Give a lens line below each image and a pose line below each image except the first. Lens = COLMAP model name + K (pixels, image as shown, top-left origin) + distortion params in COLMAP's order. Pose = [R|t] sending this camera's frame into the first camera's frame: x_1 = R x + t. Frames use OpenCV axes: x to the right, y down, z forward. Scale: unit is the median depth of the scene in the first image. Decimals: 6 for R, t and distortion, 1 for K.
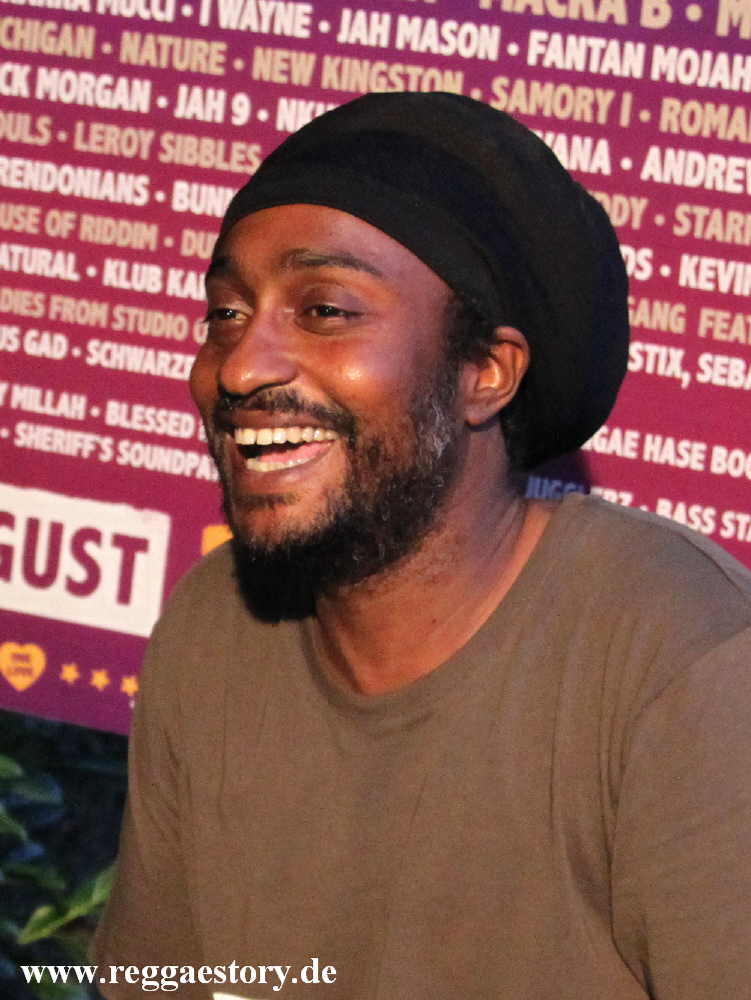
lens RADIAL K [[1048.6, 0, 374.0], [0, 1048.6, 494.7], [0, 0, 1]] dist [0.007906, 0.000000]
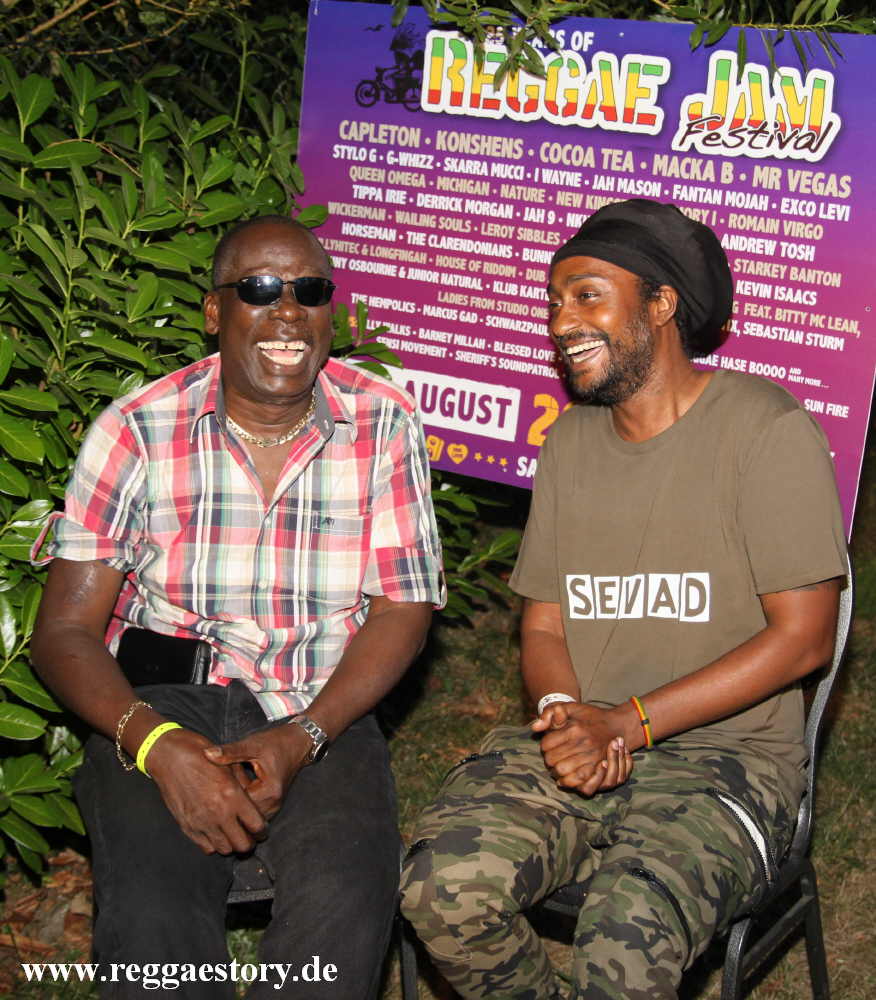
lens RADIAL K [[1057.9, 0, 439.0], [0, 1057.9, 505.1], [0, 0, 1]] dist [0.026024, 0.000000]
pose [[0.999841, 0.001649, 0.017737, -0.420468], [-0.001869, 0.999921, 0.012404, 0.250325], [-0.017715, -0.012435, 0.999766, -1.386617]]
